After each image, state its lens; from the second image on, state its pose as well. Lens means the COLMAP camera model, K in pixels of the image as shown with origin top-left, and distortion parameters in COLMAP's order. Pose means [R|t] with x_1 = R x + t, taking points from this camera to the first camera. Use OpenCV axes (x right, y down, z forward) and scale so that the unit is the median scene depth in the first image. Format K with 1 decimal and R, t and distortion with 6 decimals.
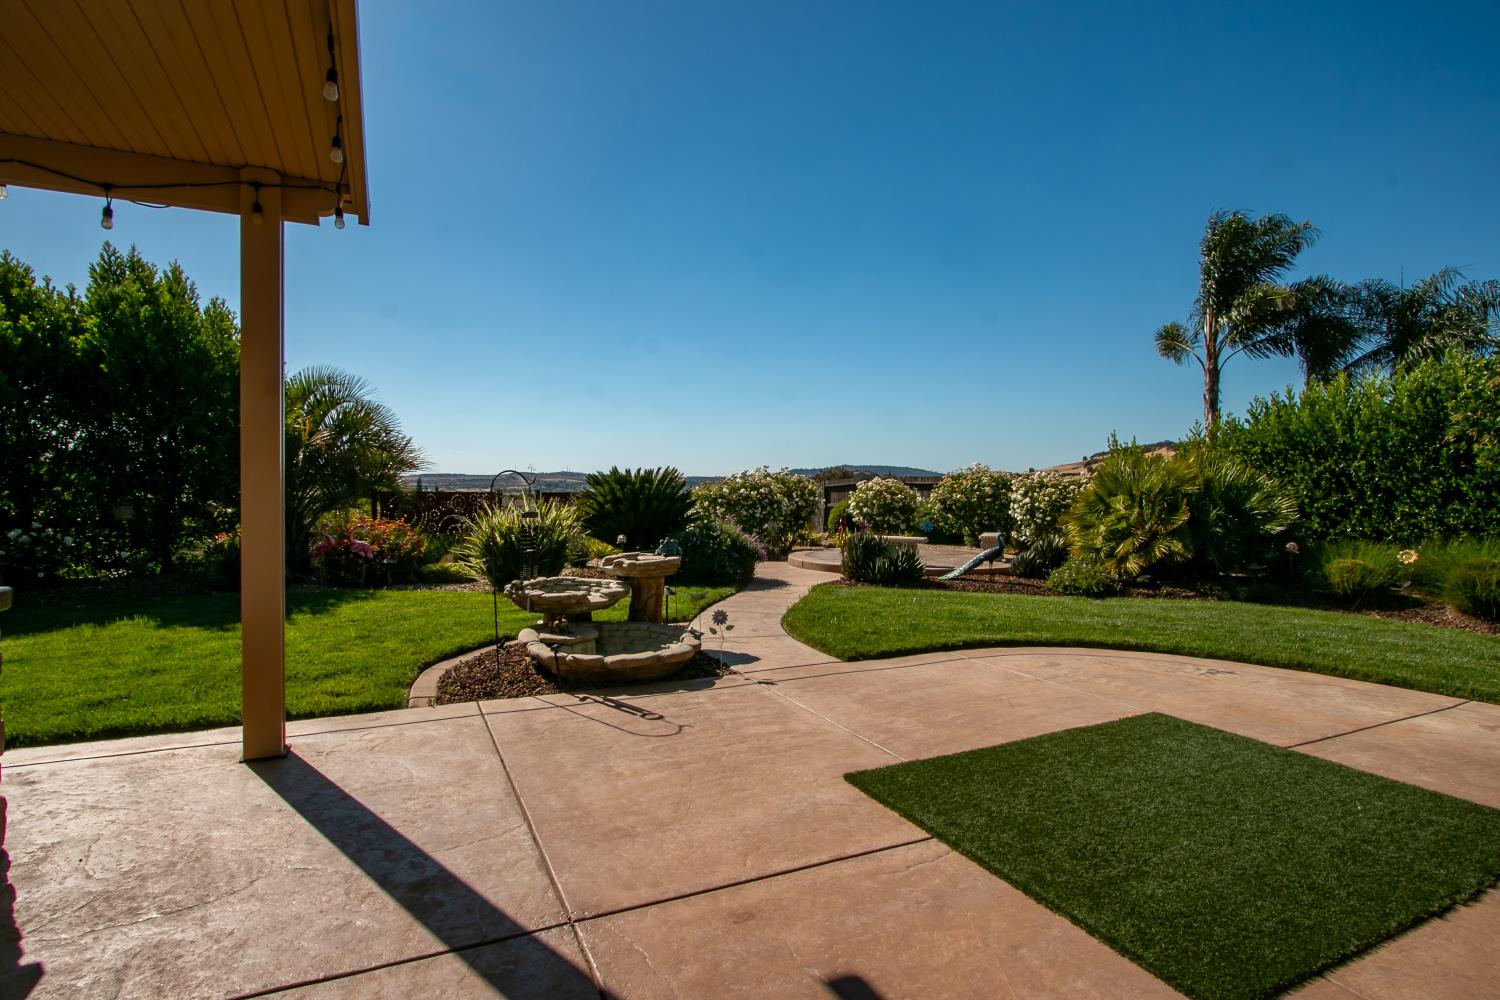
lens RADIAL K [[707.0, 0, 752.2], [0, 707.0, 494.4], [0, 0, 1]] dist [-0.002894, -0.000583]
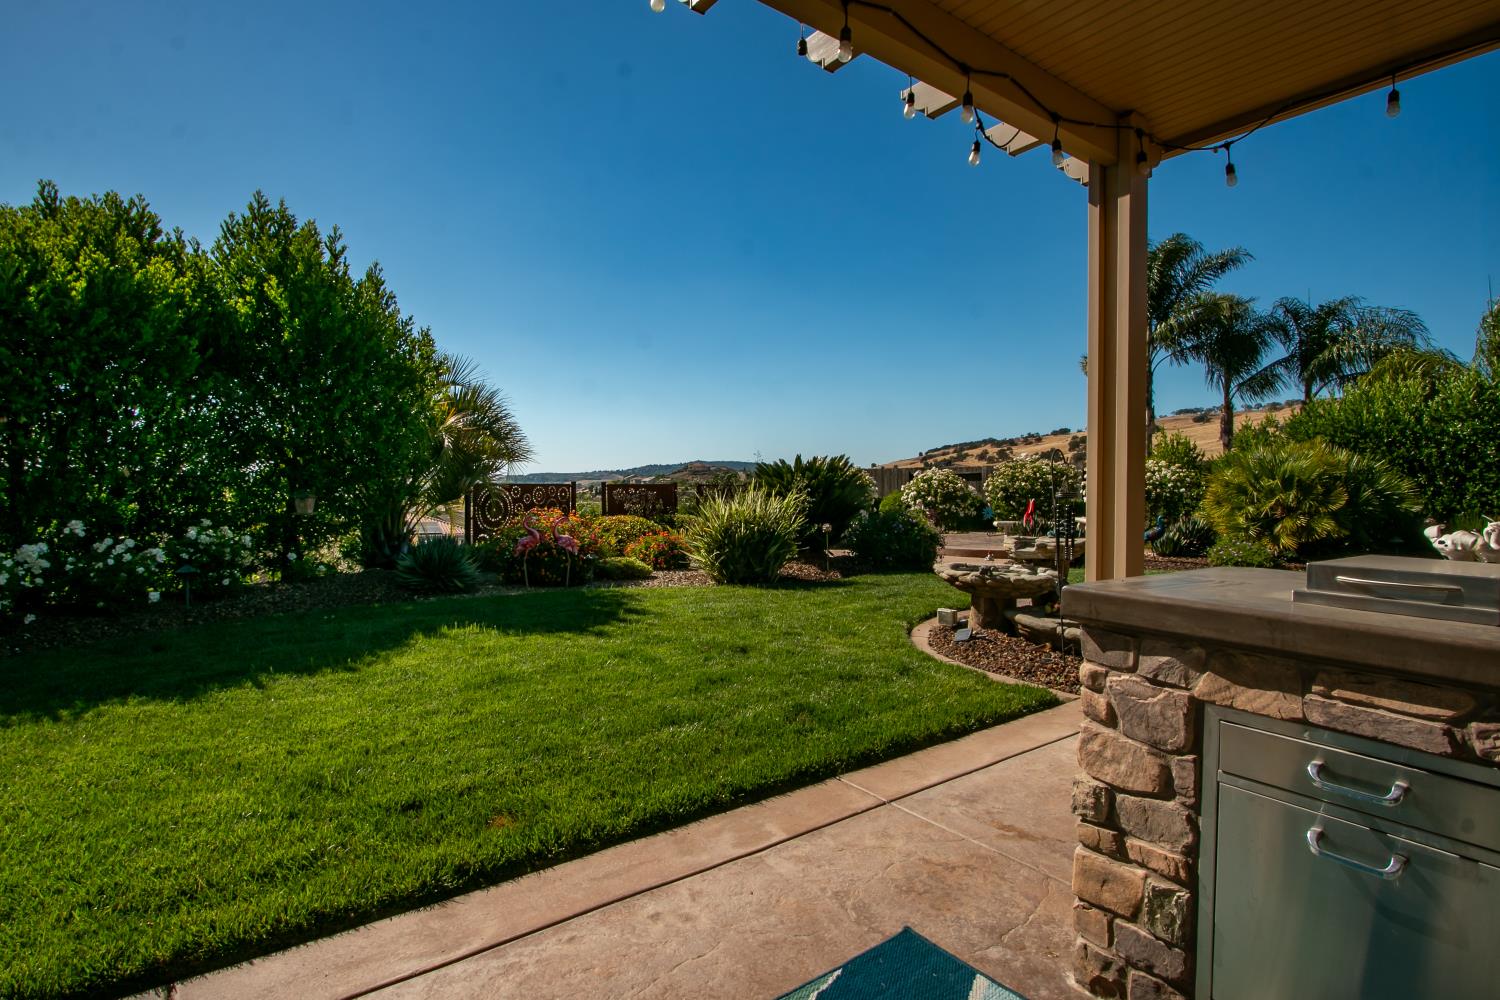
lens RADIAL K [[694.3, 0, 738.7], [0, 694.3, 487.6], [0, 0, 1]] dist [-0.016096, 0.002255]
pose [[0.984753, -0.009002, 0.173723, -0.449452], [0.009284, 0.999957, -0.000810, 0.006456], [-0.173708, 0.002411, 0.984794, 0.072304]]
